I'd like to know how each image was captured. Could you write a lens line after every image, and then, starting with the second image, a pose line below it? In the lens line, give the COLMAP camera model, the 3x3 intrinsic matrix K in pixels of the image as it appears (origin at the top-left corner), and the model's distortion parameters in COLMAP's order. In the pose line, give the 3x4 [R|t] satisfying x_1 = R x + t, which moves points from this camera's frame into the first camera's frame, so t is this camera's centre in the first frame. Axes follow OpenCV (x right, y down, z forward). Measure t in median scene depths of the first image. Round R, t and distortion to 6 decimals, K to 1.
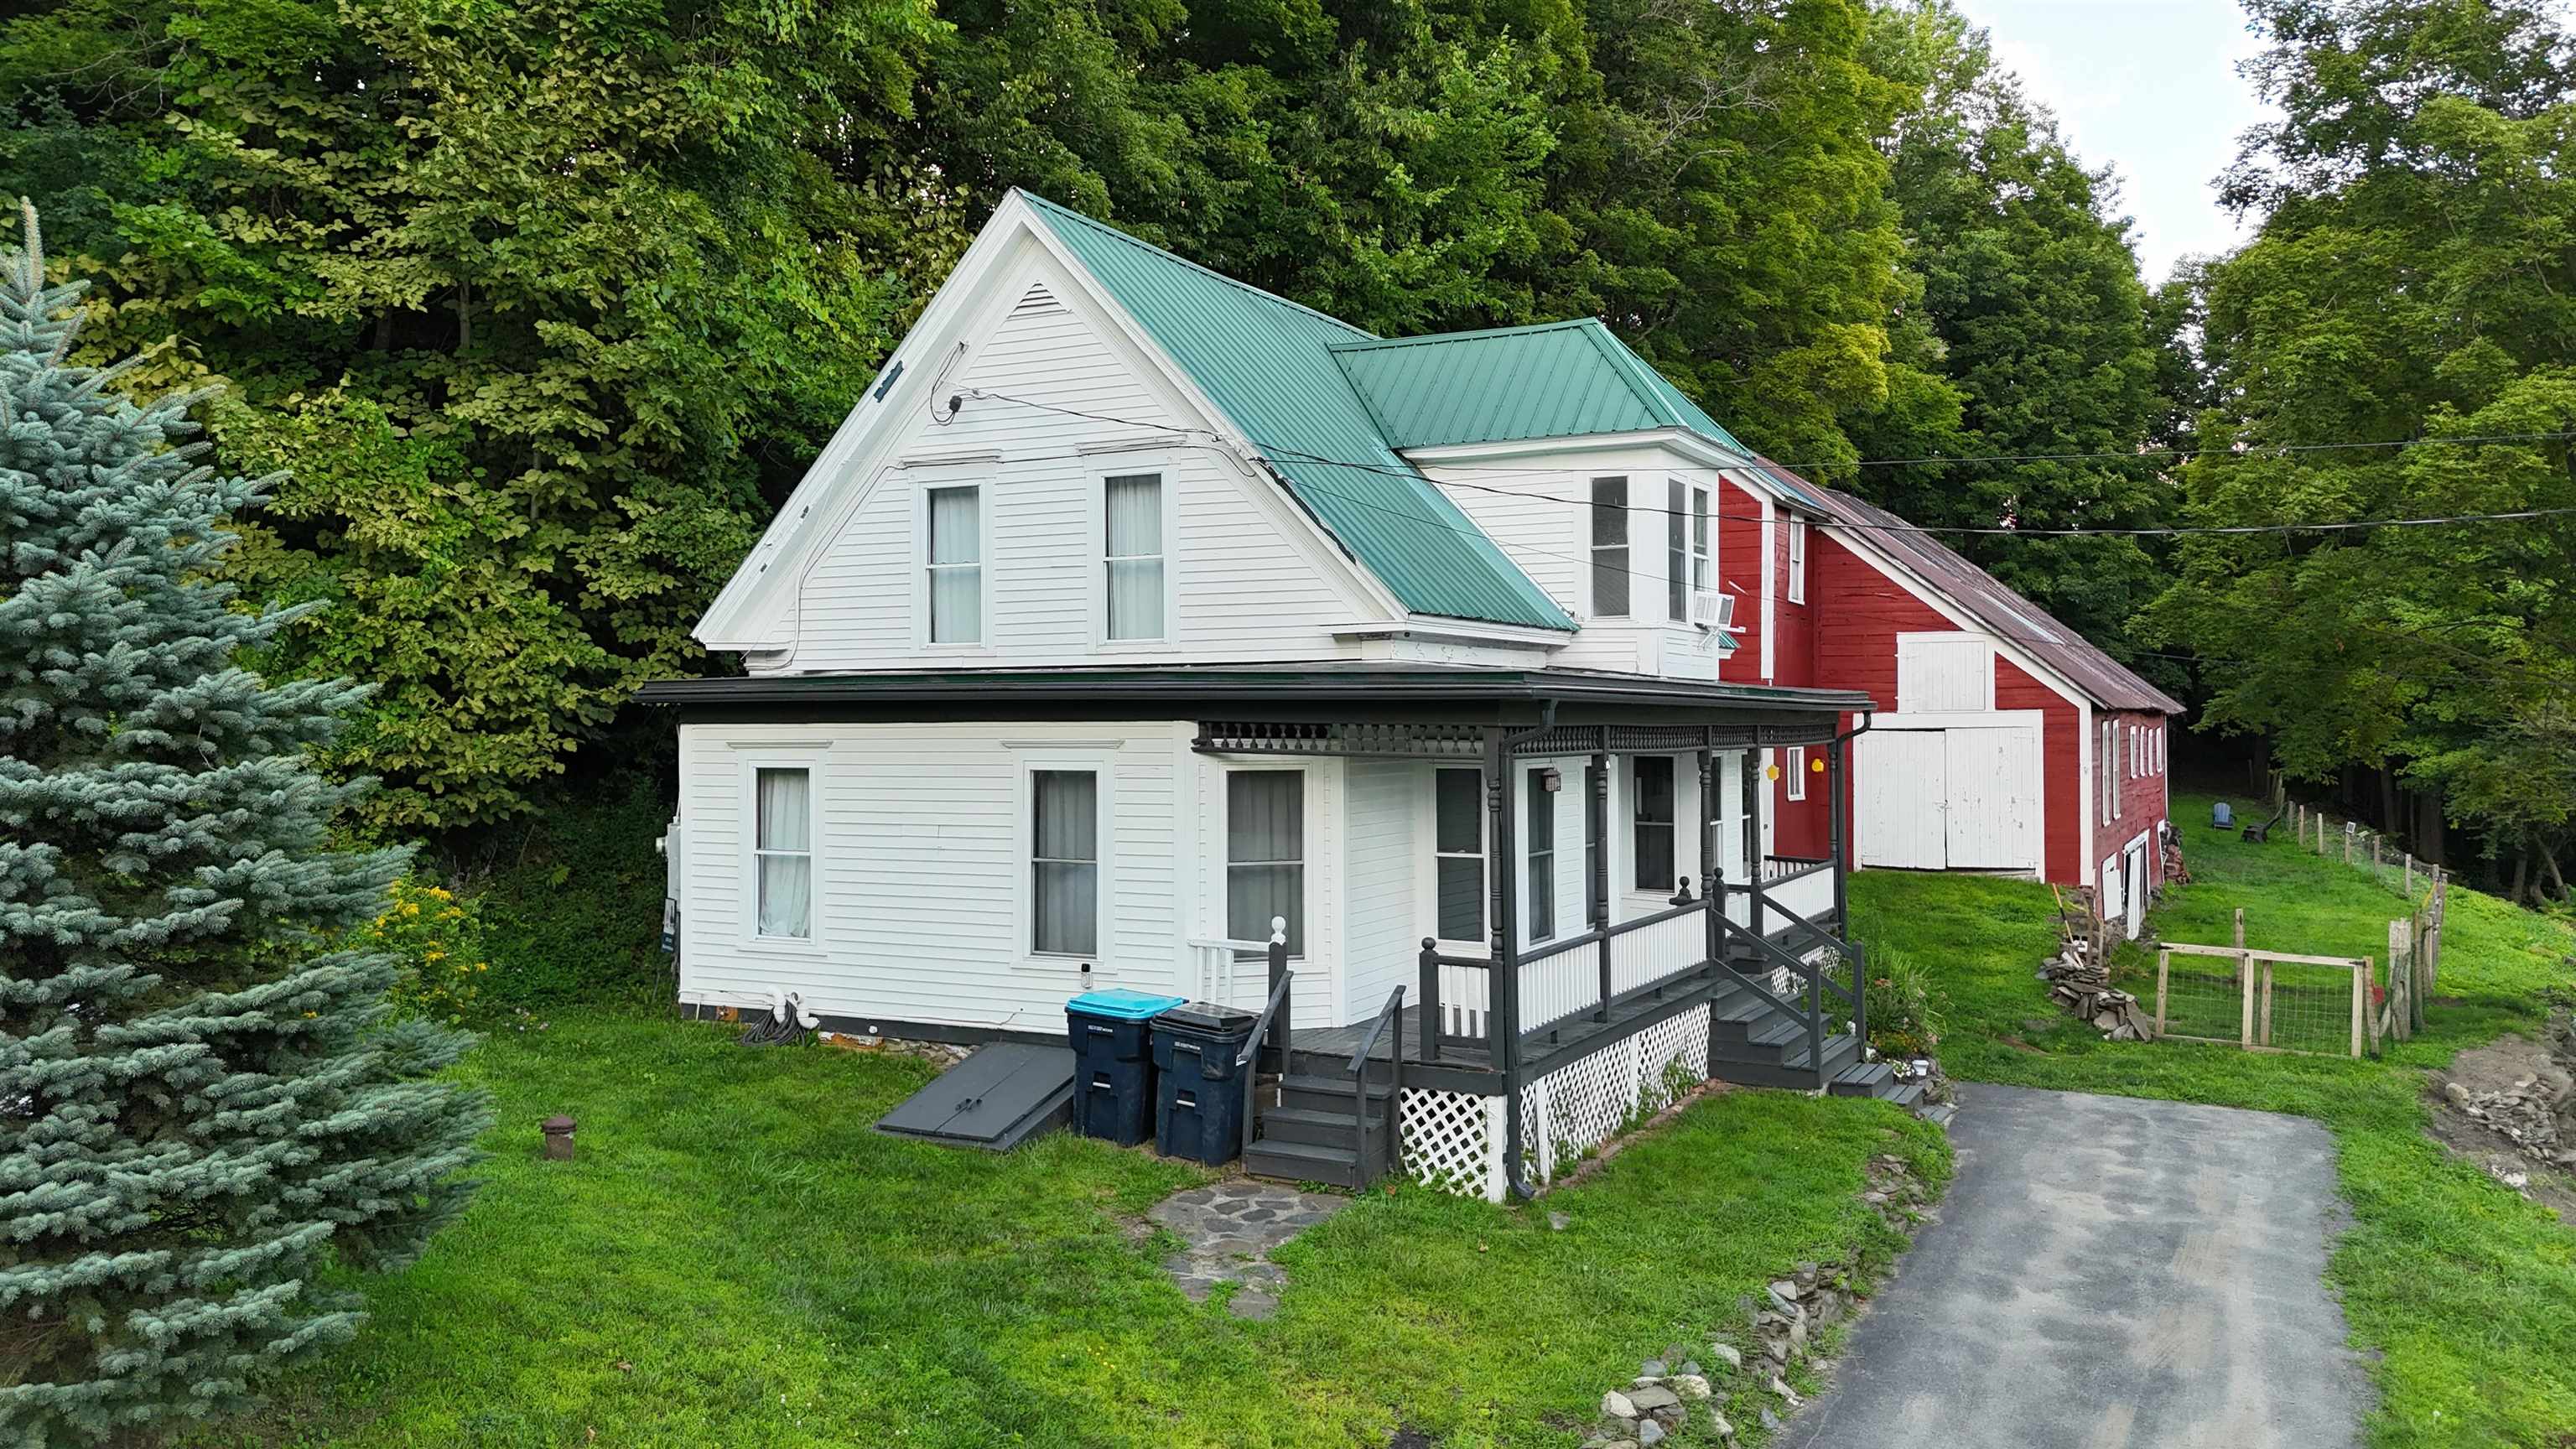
lens RADIAL K [[1864.4, 0, 1288.6], [0, 1864.4, 719.6], [0, 0, 1]] dist [0.071961, -0.063398]
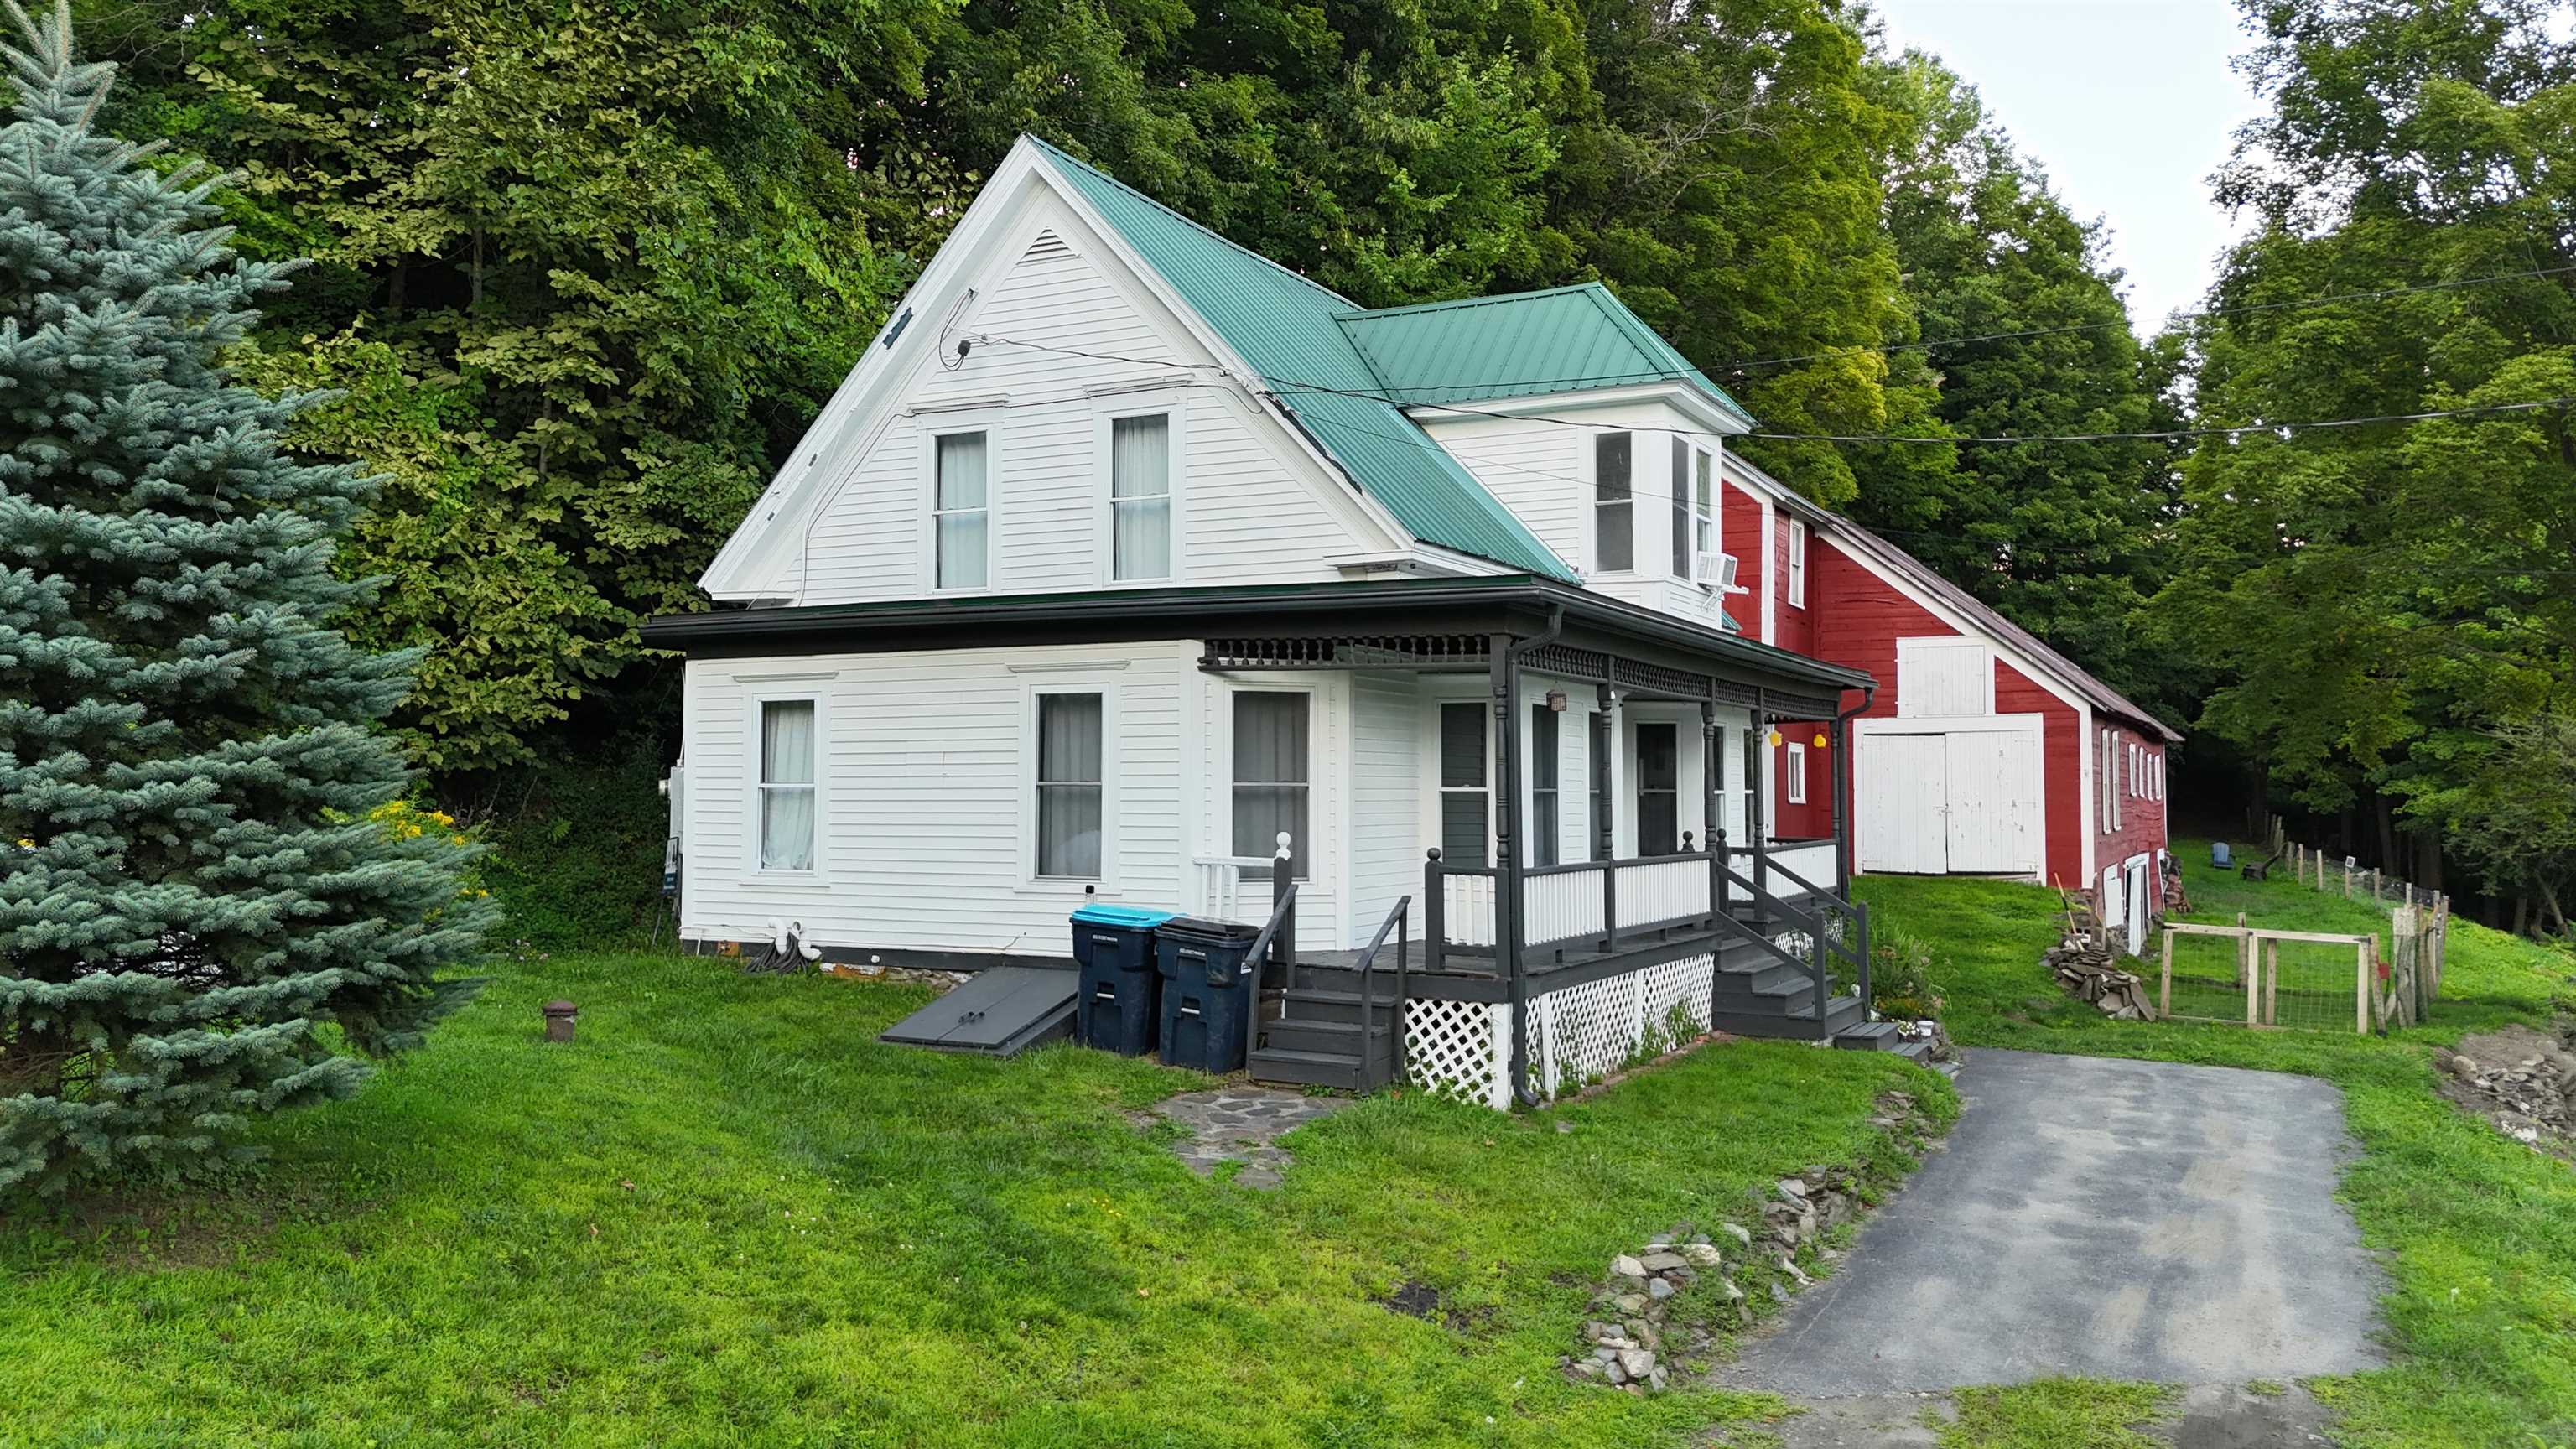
lens RADIAL K [[1860.5, 0, 1288.0], [0, 1860.5, 724.5], [0, 0, 1]] dist [0.076597, -0.068907]
pose [[0.999979, 0.006335, 0.001204, -0.003565], [-0.006287, 0.999319, -0.036349, 0.064264], [-0.001433, 0.036341, 0.999338, 0.001830]]
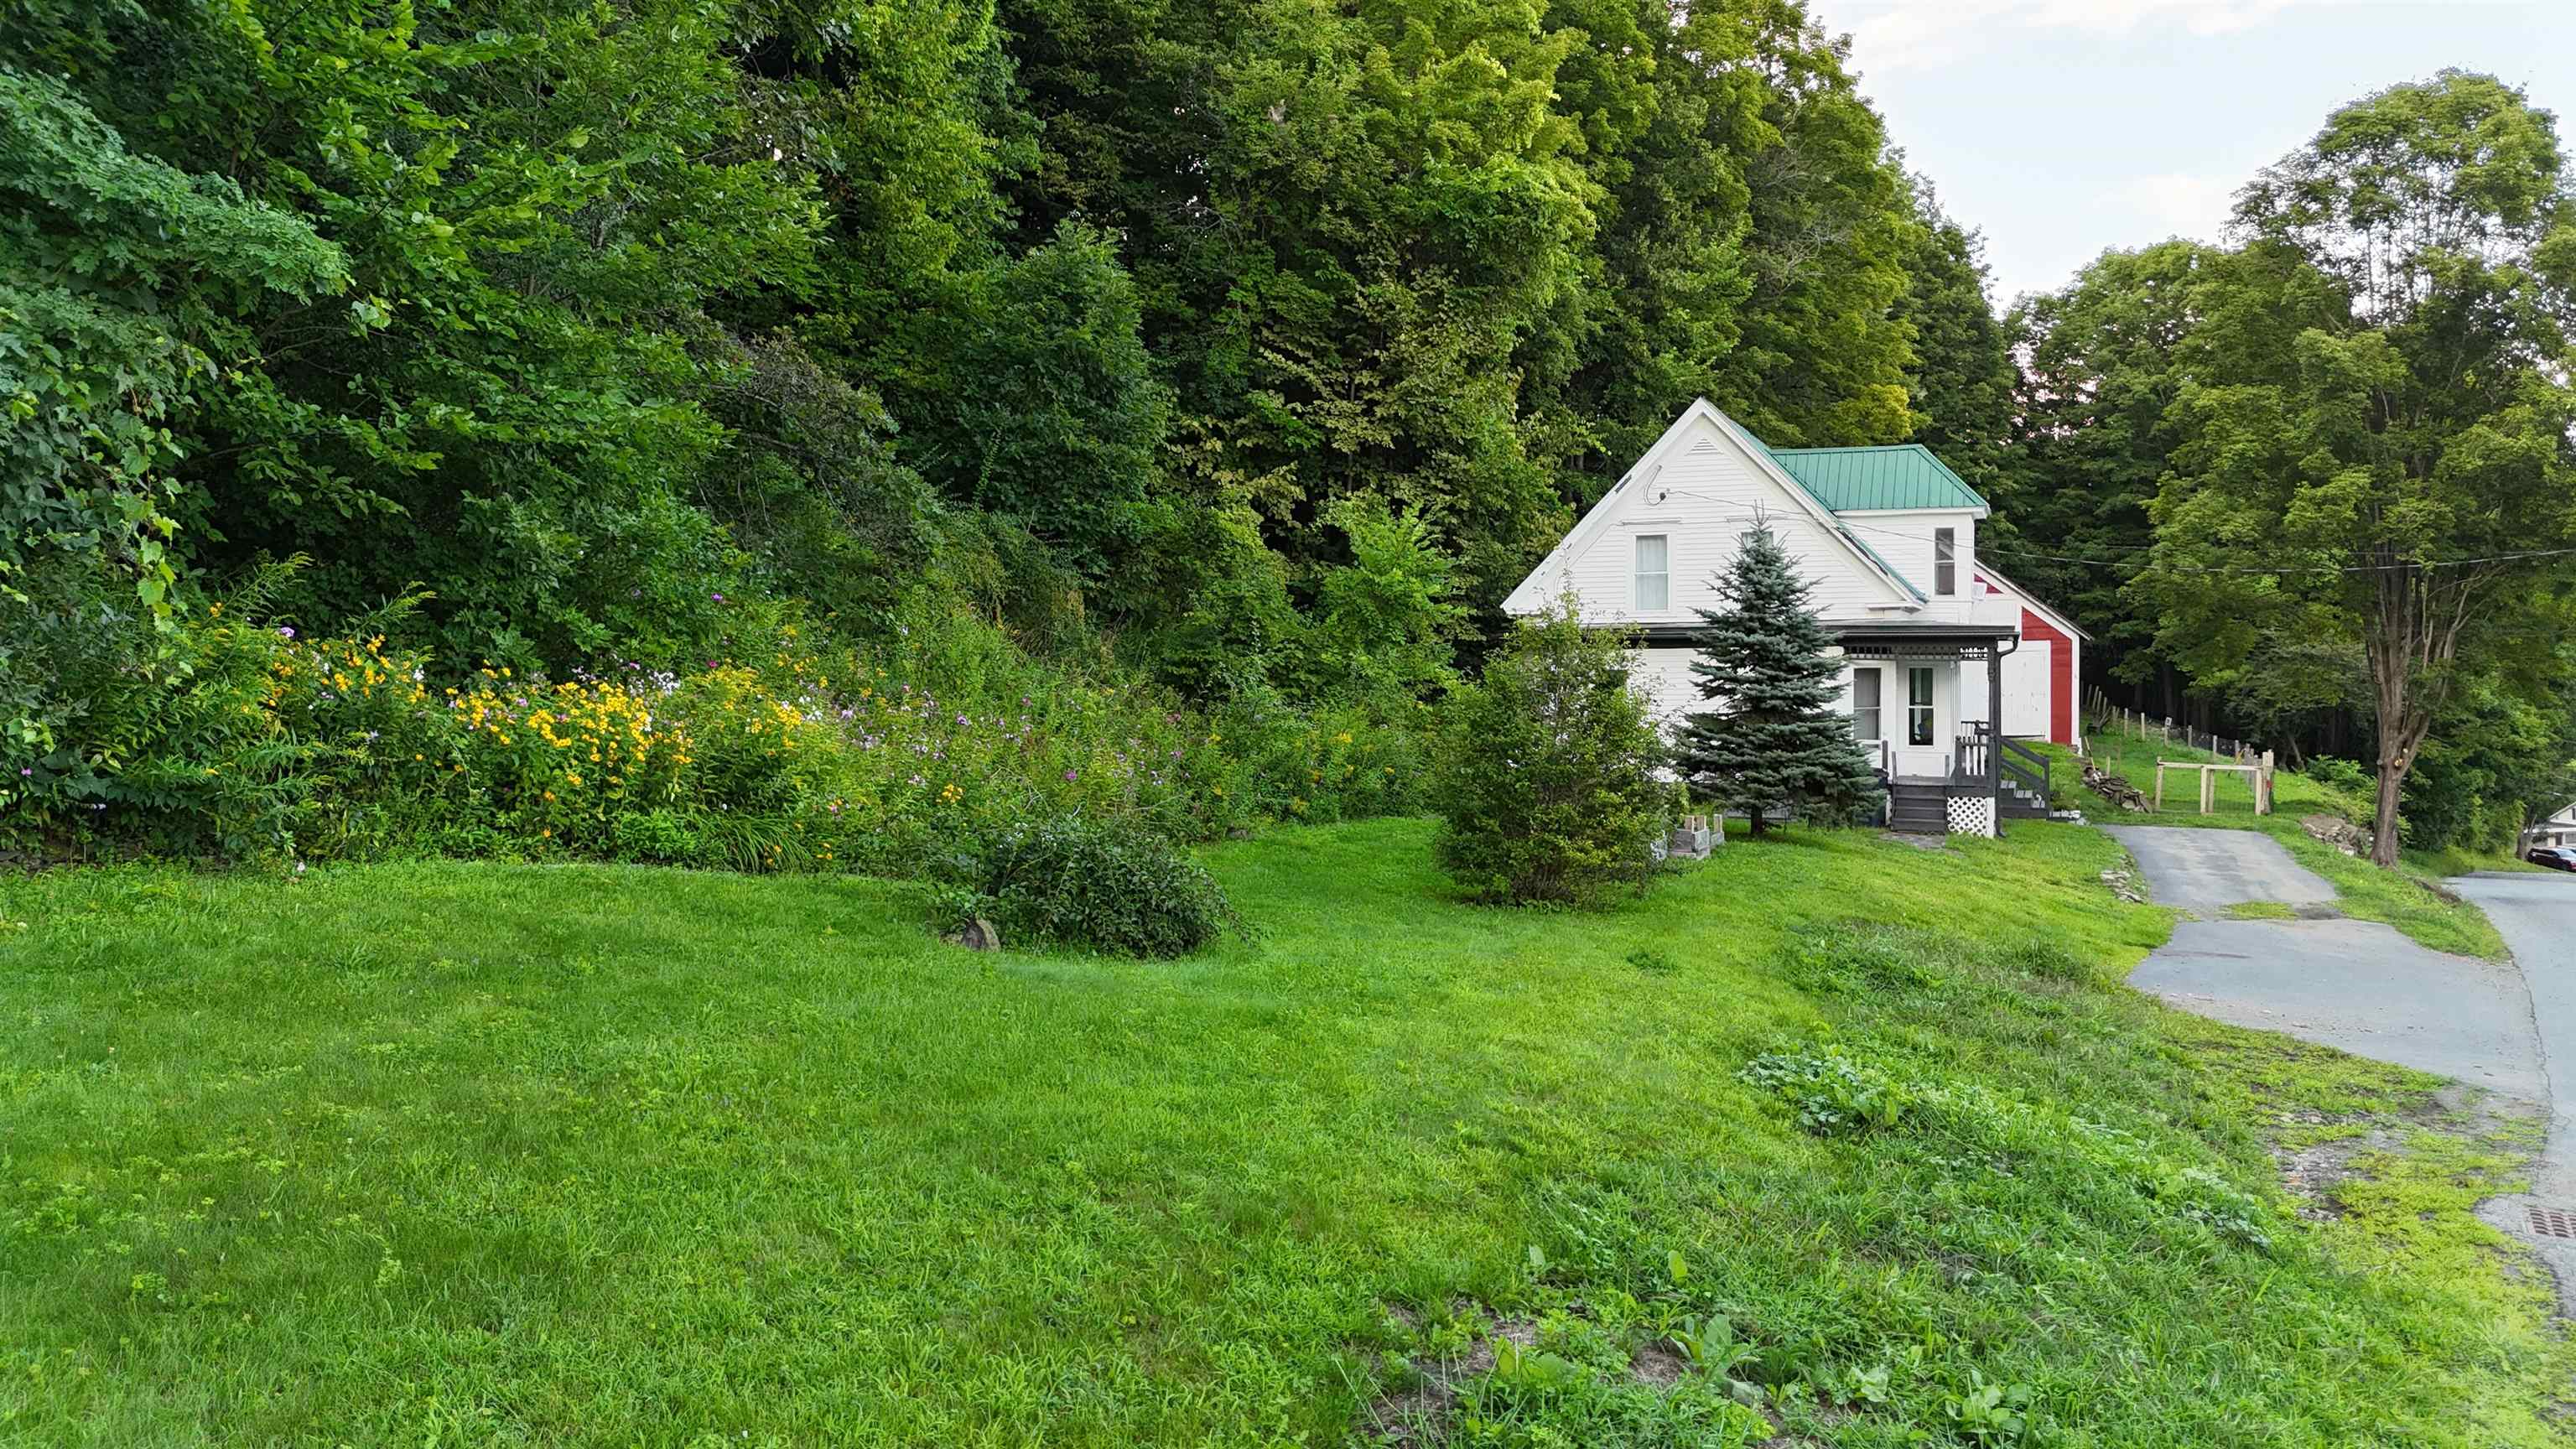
lens RADIAL K [[1915.6, 0, 1247.0], [0, 1915.6, 702.9], [0, 0, 1]] dist [0.079074, -0.073206]
pose [[0.992354, -0.006314, 0.123265, -0.845015], [0.003080, 0.999647, 0.026406, 0.004234], [-0.123388, -0.025824, 0.992022, -1.009951]]
